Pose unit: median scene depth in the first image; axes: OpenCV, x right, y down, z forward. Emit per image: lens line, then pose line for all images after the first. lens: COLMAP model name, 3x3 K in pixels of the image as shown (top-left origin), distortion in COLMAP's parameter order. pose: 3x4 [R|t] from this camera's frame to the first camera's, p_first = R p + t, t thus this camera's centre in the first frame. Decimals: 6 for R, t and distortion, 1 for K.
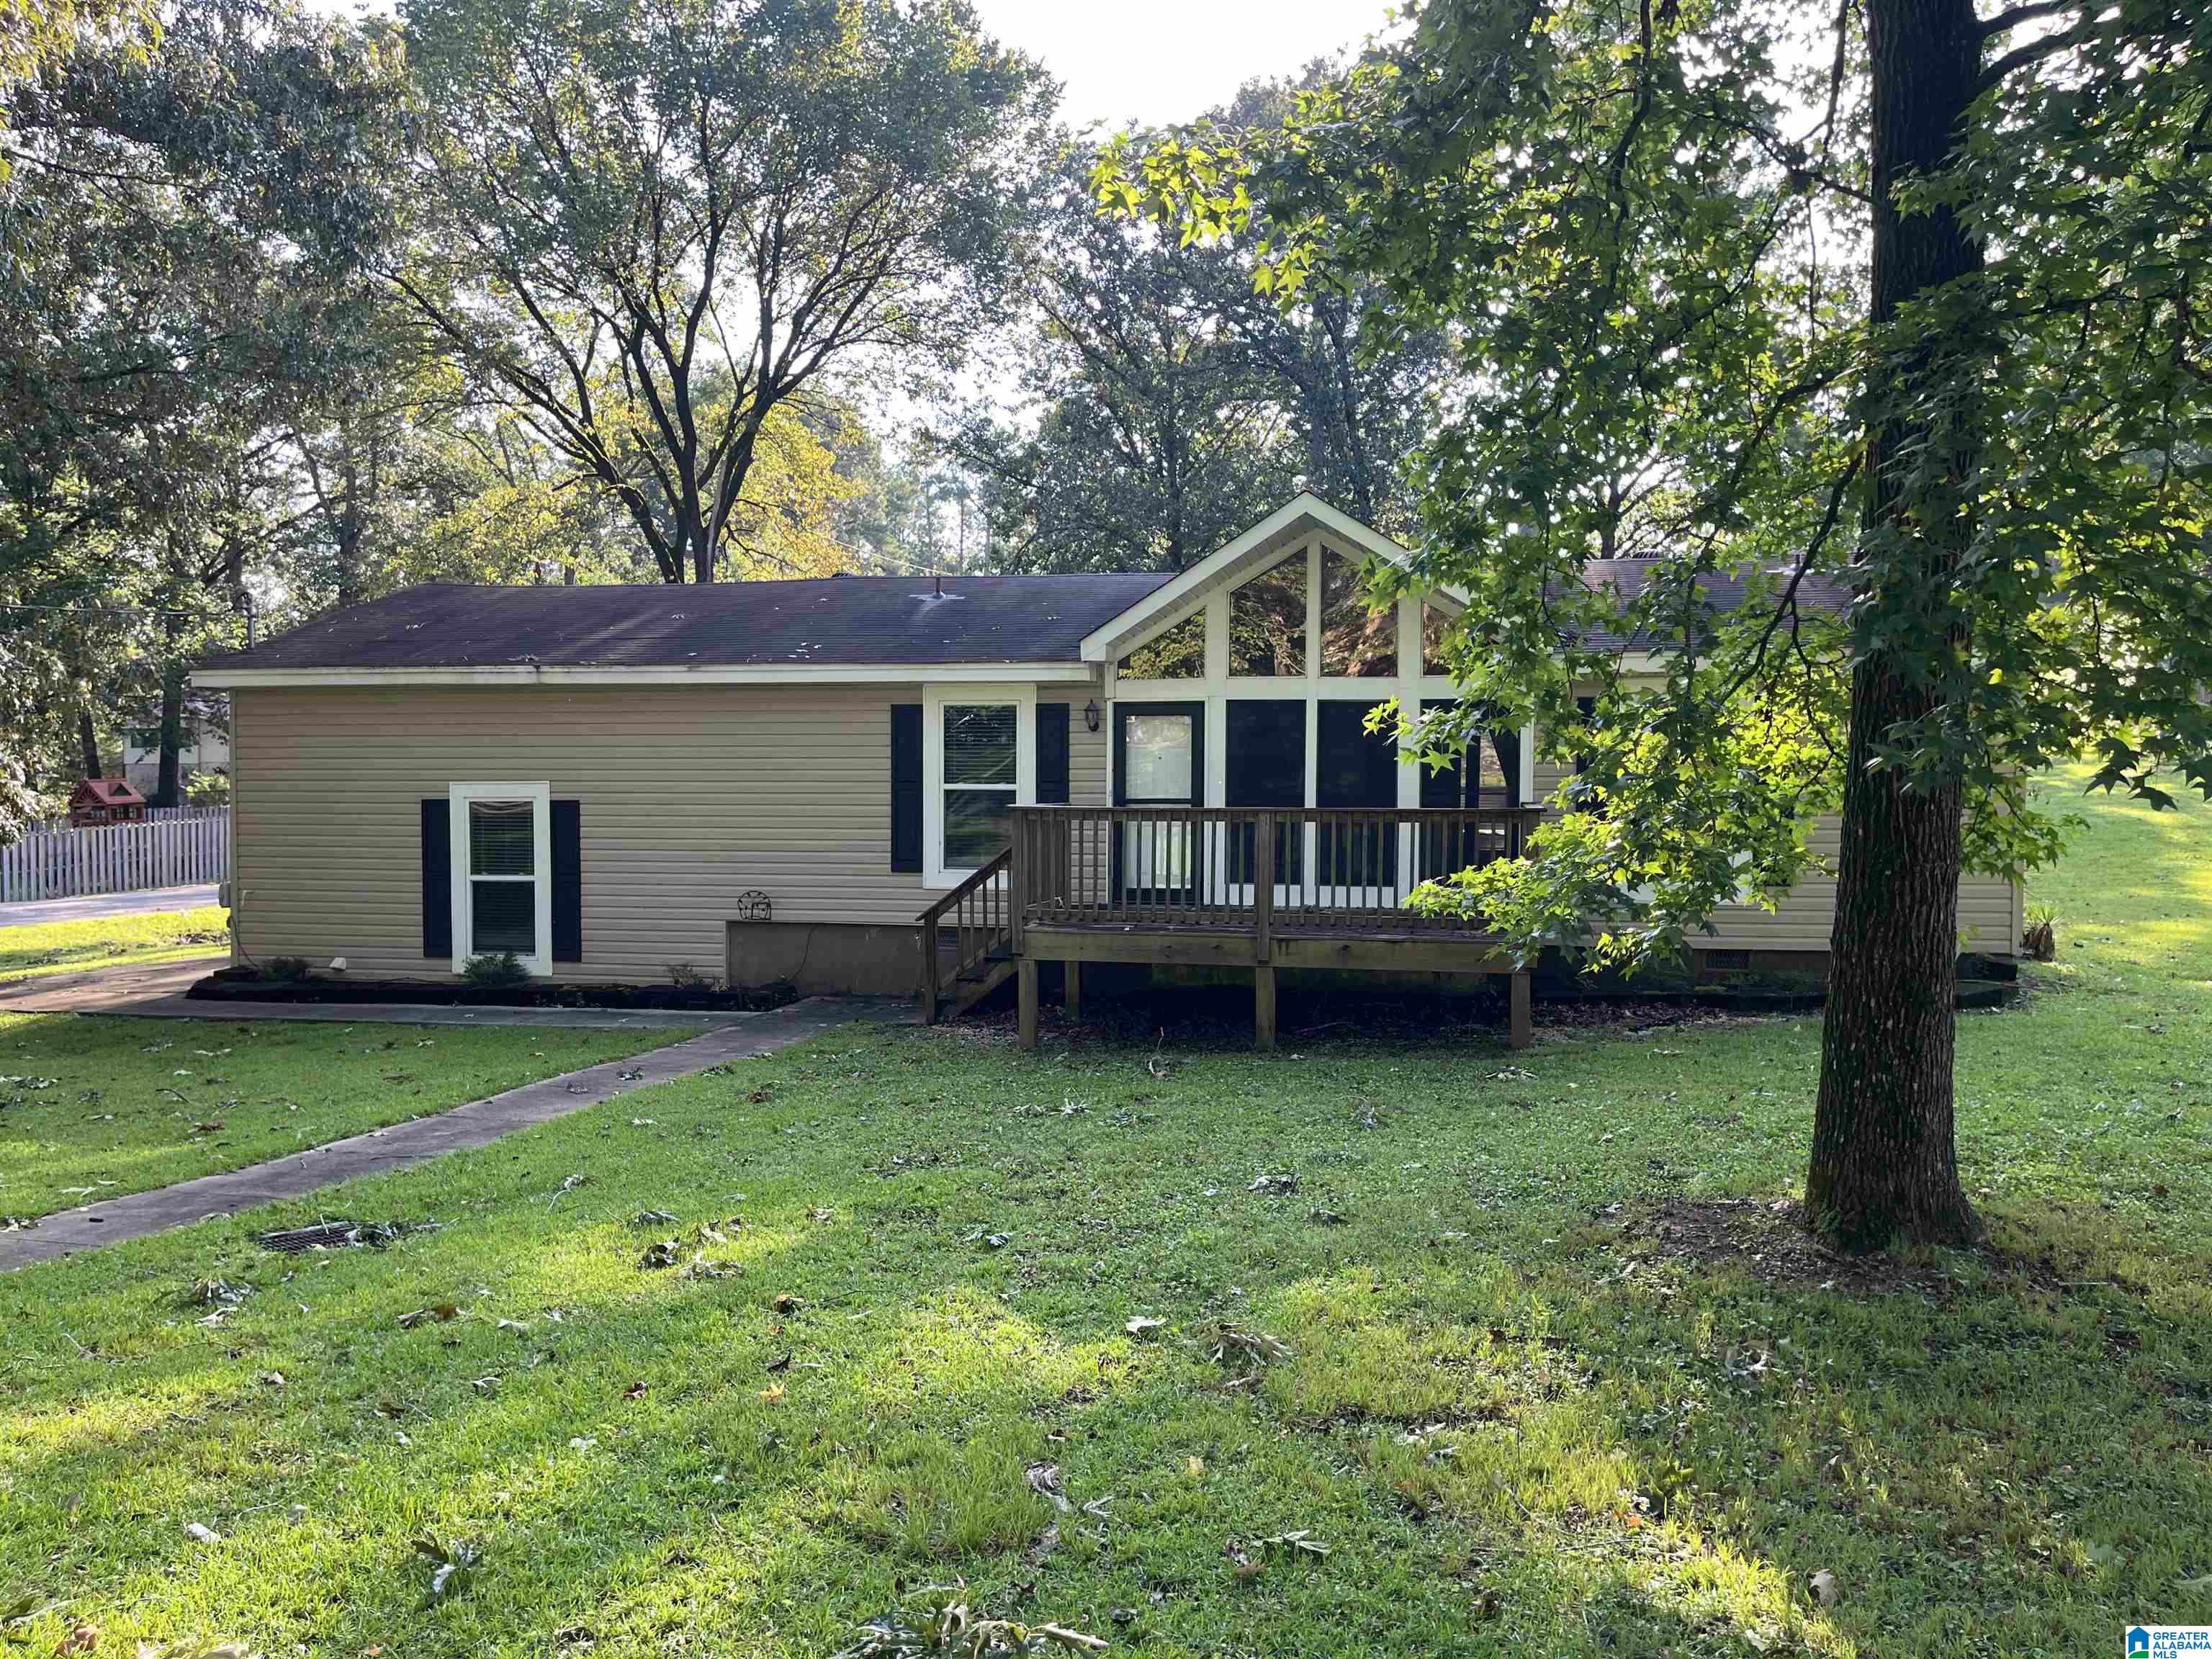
lens RADIAL K [[1648.9, 0, 1121.8], [0, 1648.9, 828.1], [0, 0, 1]] dist [0.059602, -0.084894]
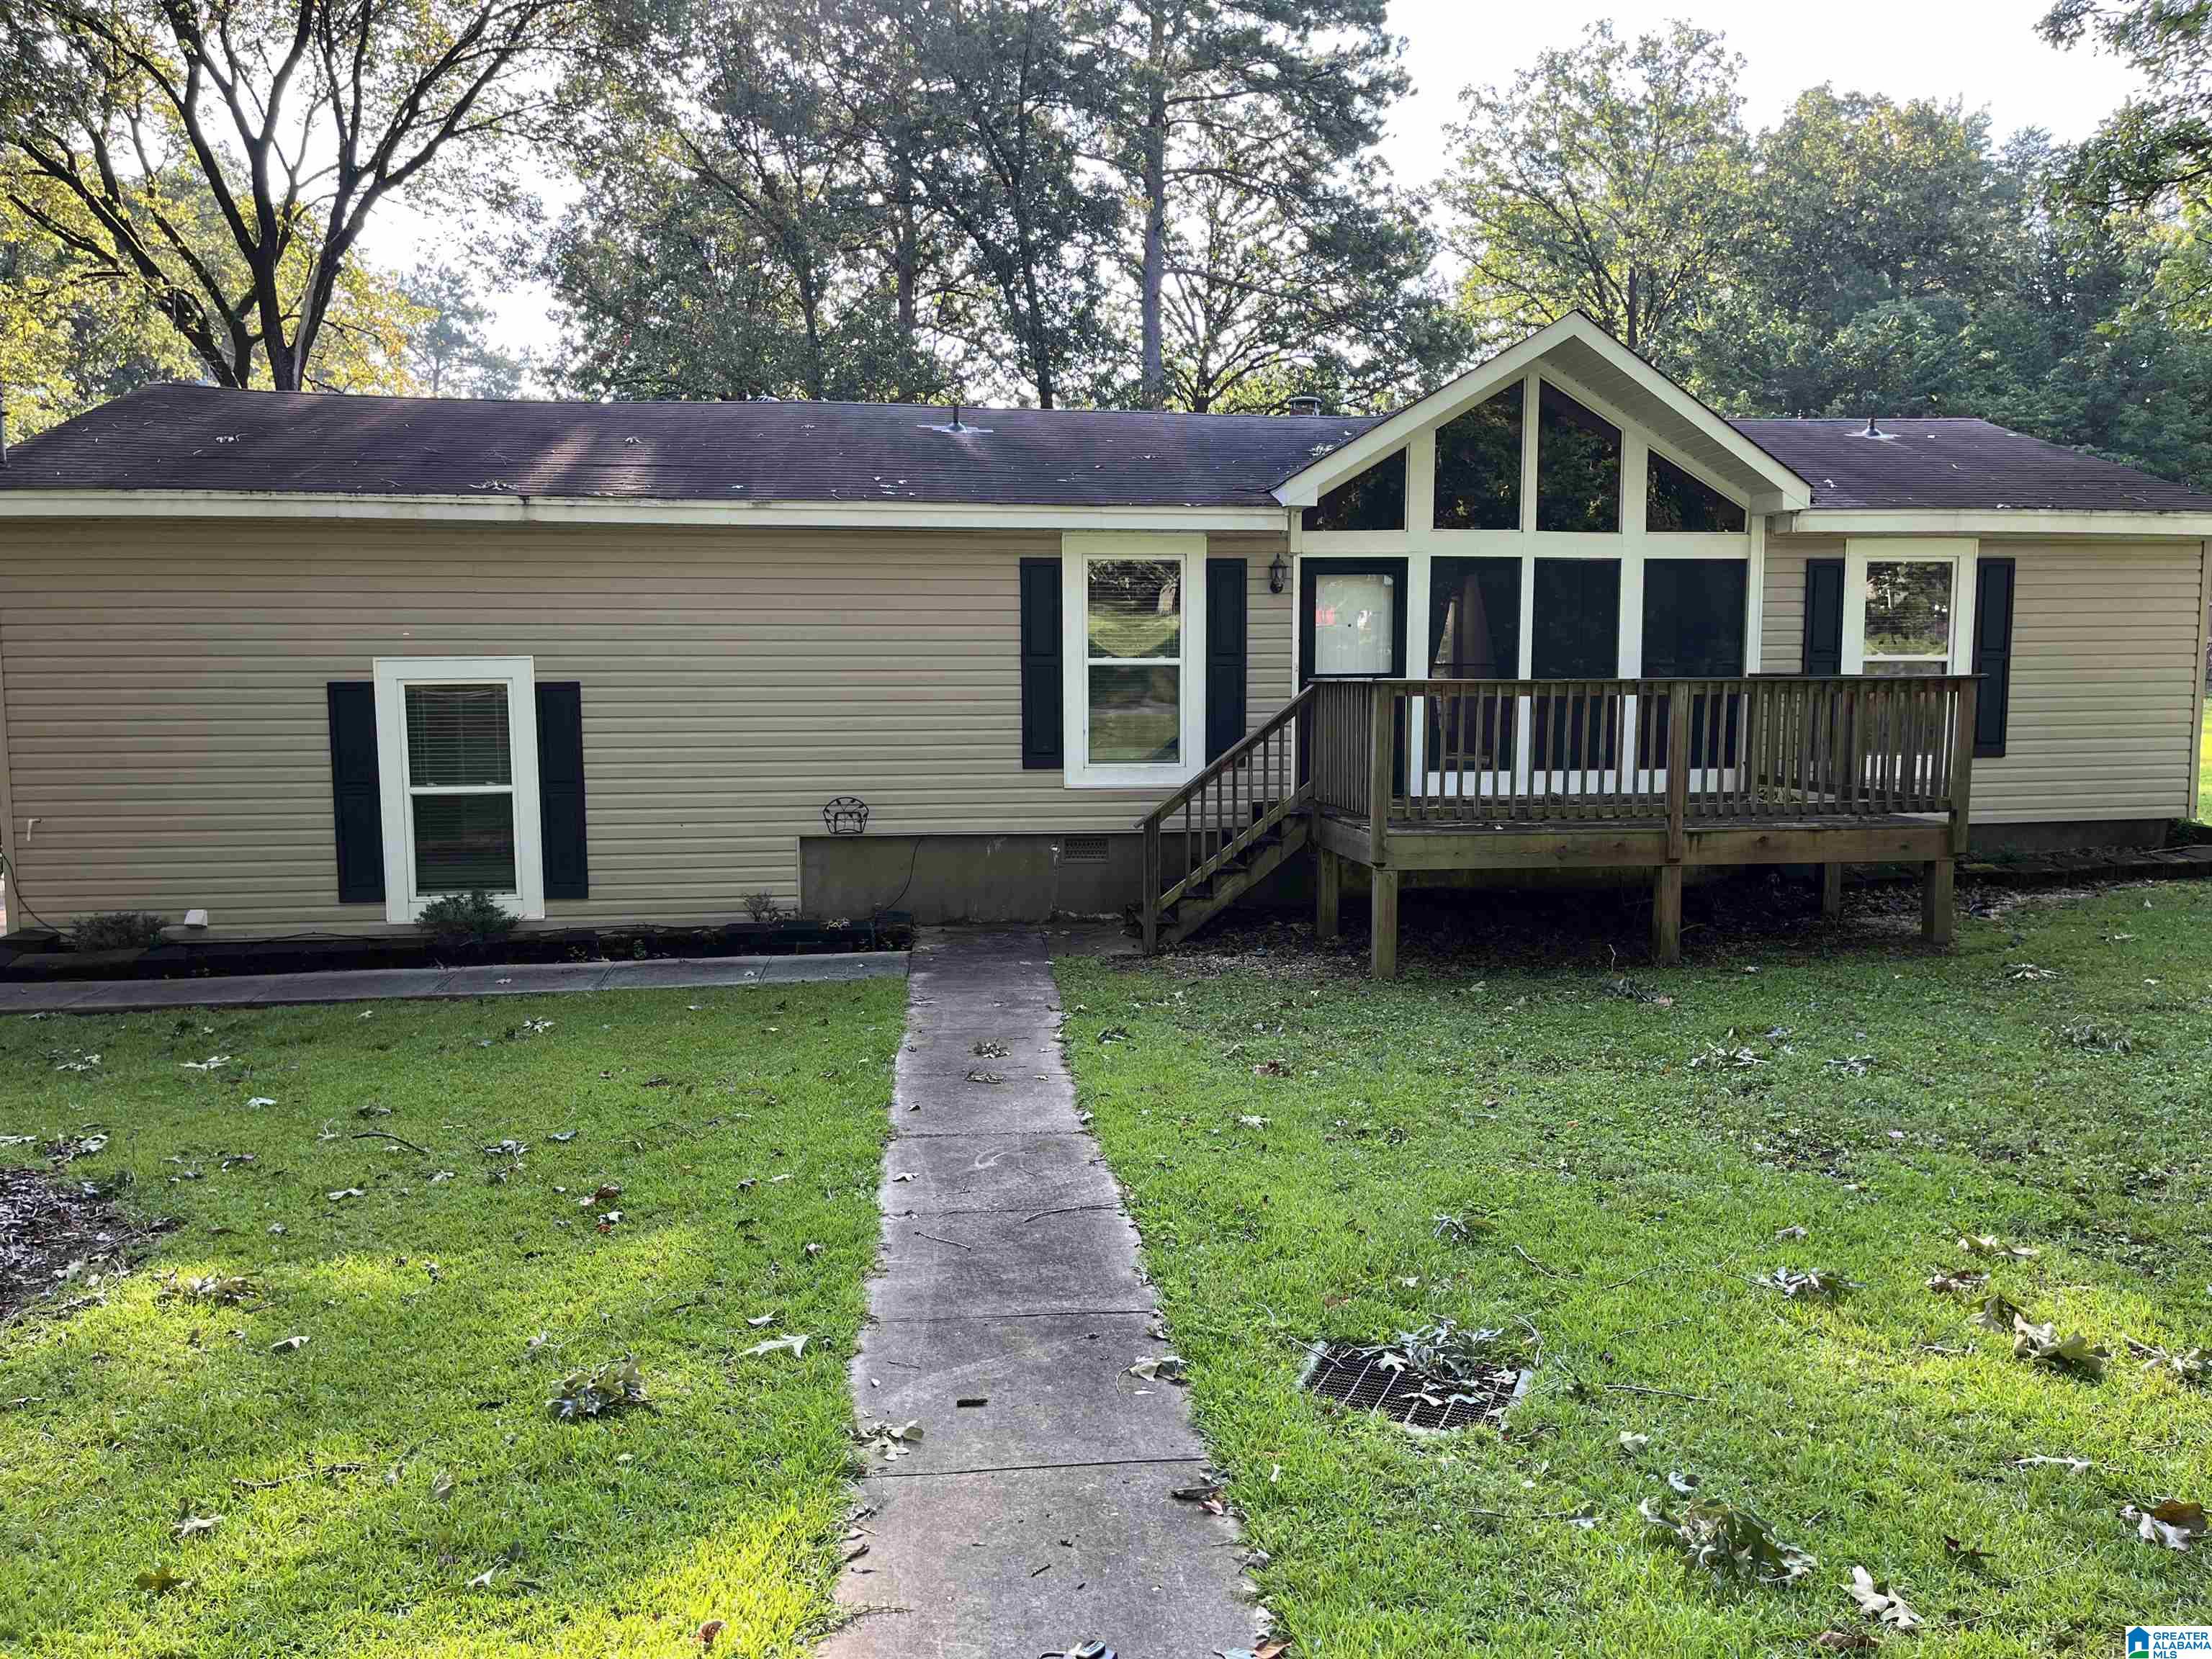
lens RADIAL K [[1648.9, 0, 1103.6], [0, 1648.9, 837.2], [0, 0, 1]] dist [0.059602, -0.084894]
pose [[0.943614, -0.038929, 0.328750, -0.369263], [0.015445, 0.997157, 0.073747, 0.001463], [-0.330687, -0.064511, 0.941533, 0.229430]]
